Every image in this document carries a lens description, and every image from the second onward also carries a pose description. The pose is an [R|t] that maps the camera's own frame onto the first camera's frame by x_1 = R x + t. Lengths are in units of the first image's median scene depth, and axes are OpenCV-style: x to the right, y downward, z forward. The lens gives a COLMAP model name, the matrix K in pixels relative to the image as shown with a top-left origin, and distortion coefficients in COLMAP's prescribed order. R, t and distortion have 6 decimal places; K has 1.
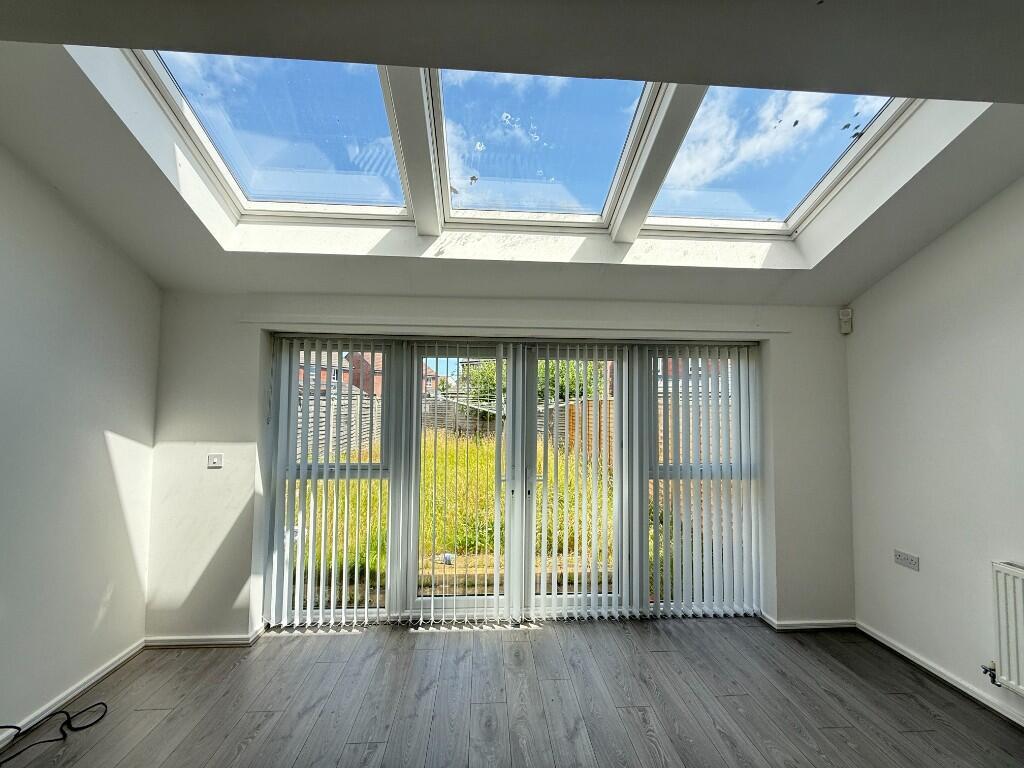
lens RADIAL K [[409.1, 0, 508.0], [0, 409.1, 385.5], [0, 0, 1]] dist [-0.000297, 0.000257]
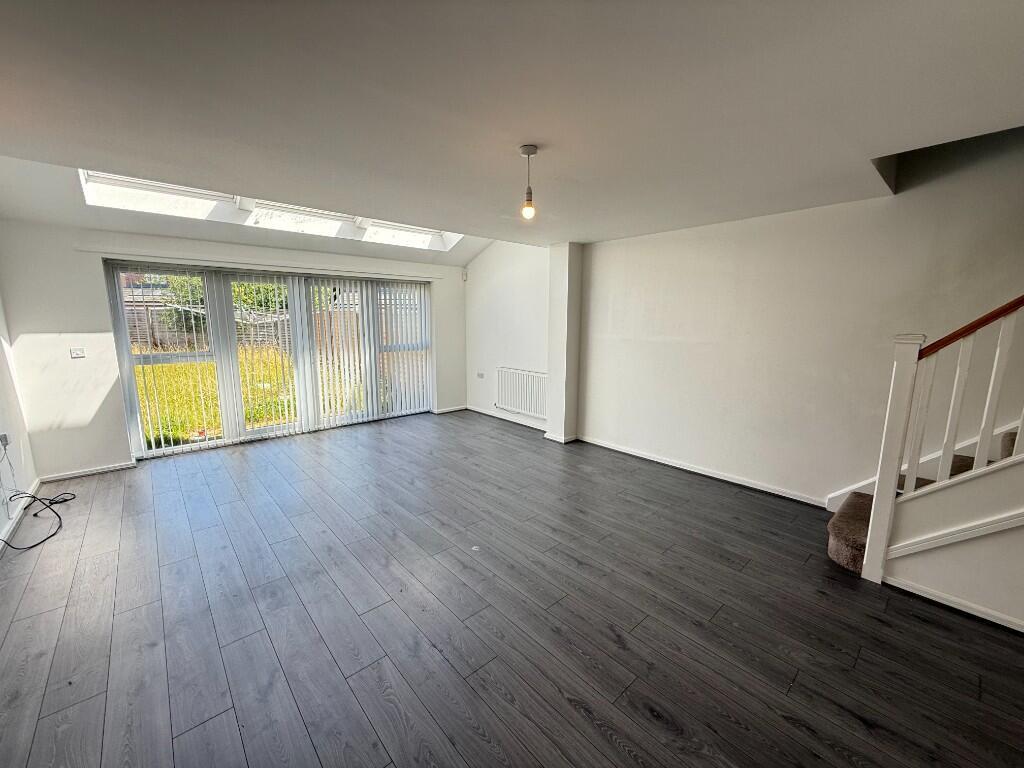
lens RADIAL K [[409.1, 0, 508.0], [0, 409.1, 385.5], [0, 0, 1]] dist [-0.000297, 0.000257]
pose [[0.792765, -0.101104, 0.601084, -0.377269], [-0.023731, 0.980280, 0.196185, -0.010790], [-0.609066, -0.169793, 0.774732, -0.970496]]
